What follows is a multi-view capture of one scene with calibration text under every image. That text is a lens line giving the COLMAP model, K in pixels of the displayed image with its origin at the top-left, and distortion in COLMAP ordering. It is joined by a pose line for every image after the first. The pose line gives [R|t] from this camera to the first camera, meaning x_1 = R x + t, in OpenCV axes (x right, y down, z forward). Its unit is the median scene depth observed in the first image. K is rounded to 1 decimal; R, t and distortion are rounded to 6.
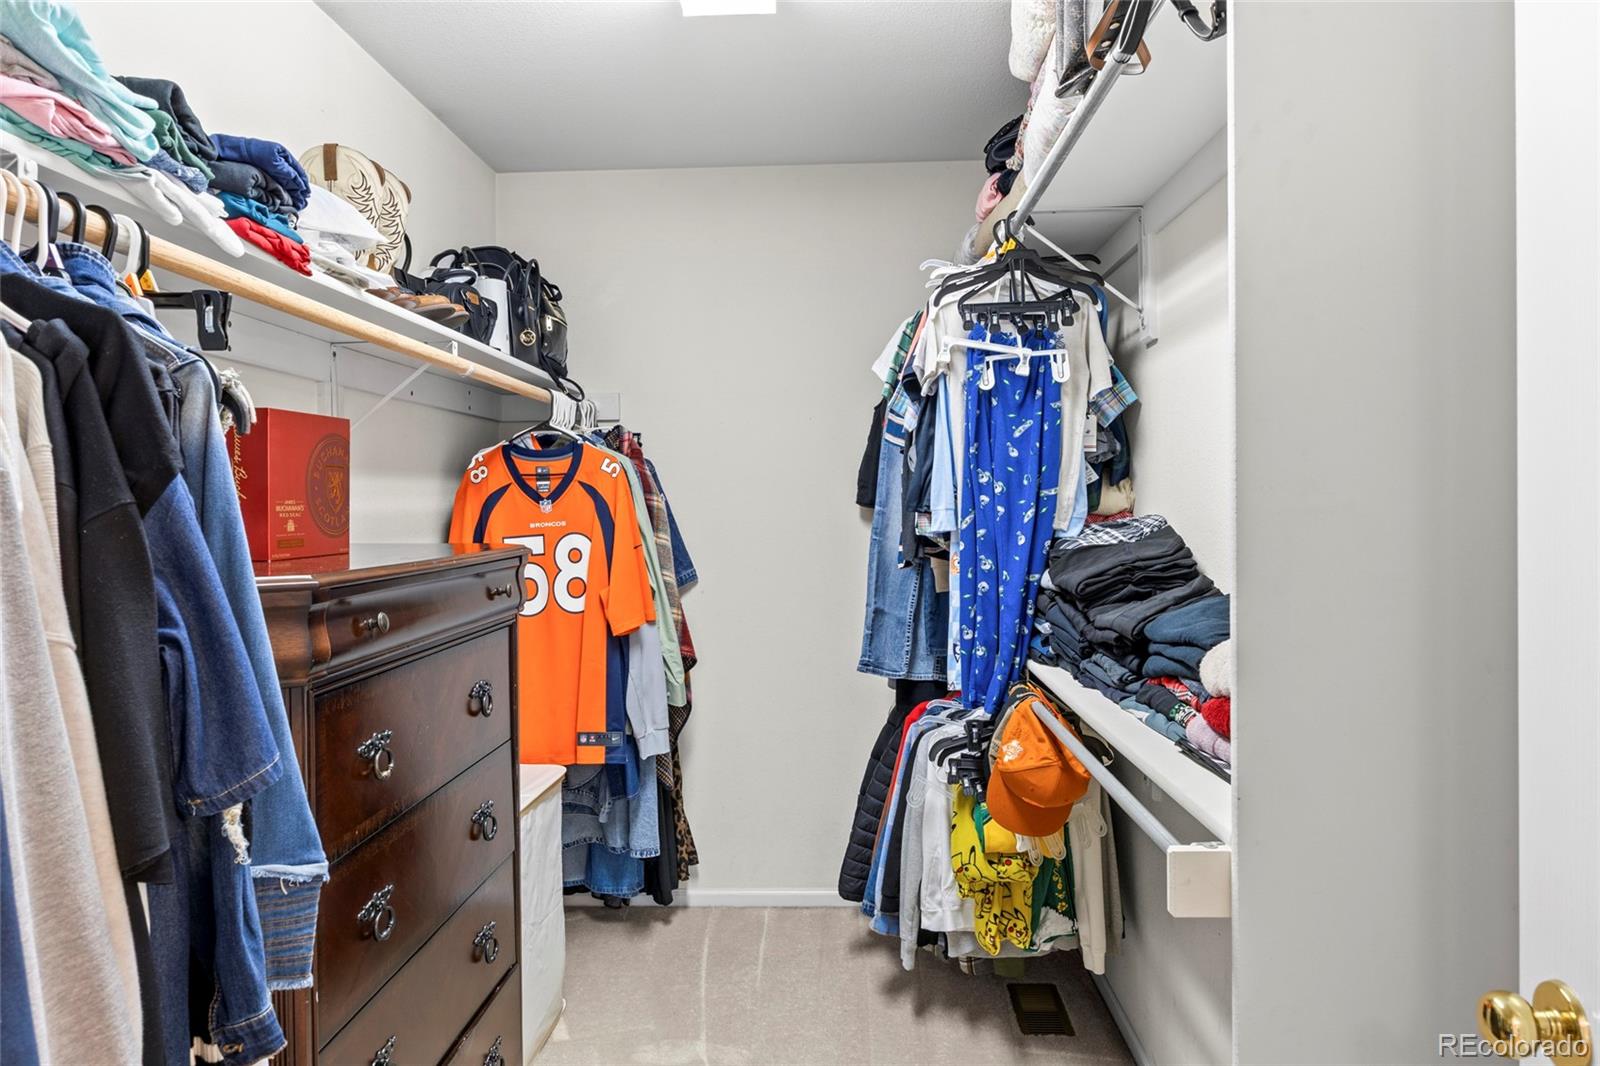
lens RADIAL K [[1056.1, 0, 800.4], [0, 1056.1, 531.4], [0, 0, 1]] dist [0.002860, 0.000204]
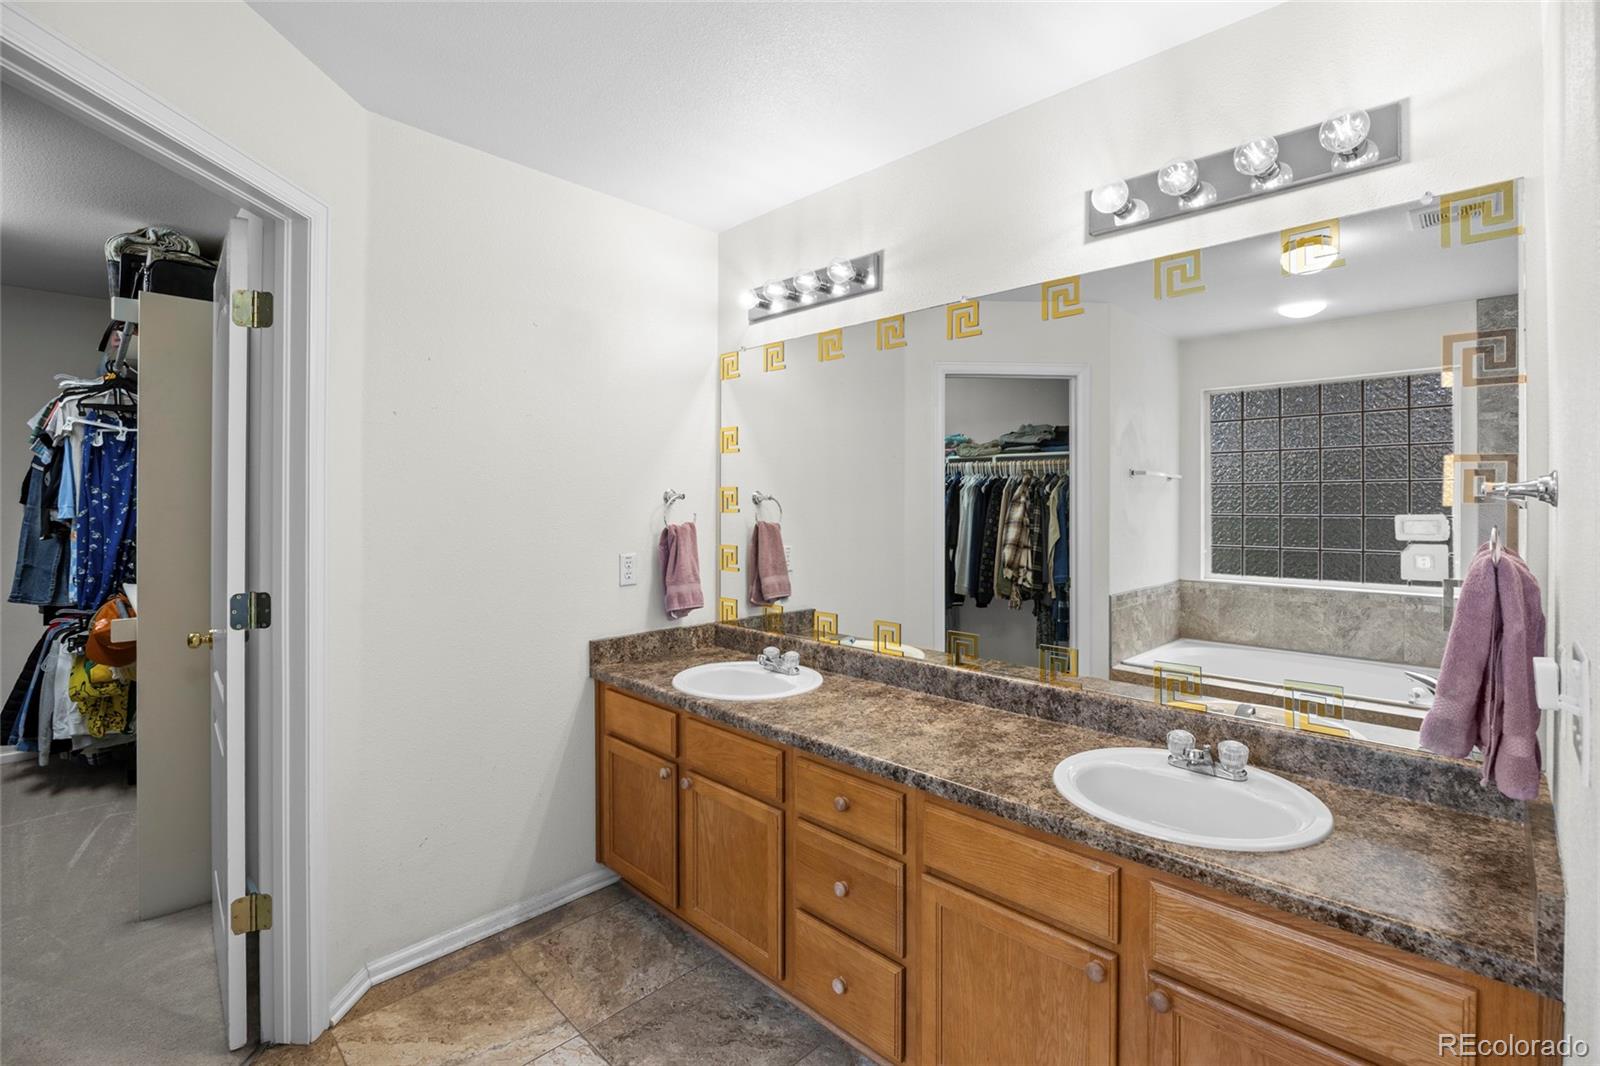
lens RADIAL K [[713.0, 0, 778.6], [0, 713.0, 502.0], [0, 0, 1]] dist [-0.005656, -0.000717]
pose [[0.679397, 0.015152, 0.733615, 0.071022], [0.006123, 0.999635, -0.026316, 0.011616], [-0.733746, 0.022371, 0.679056, -0.817111]]
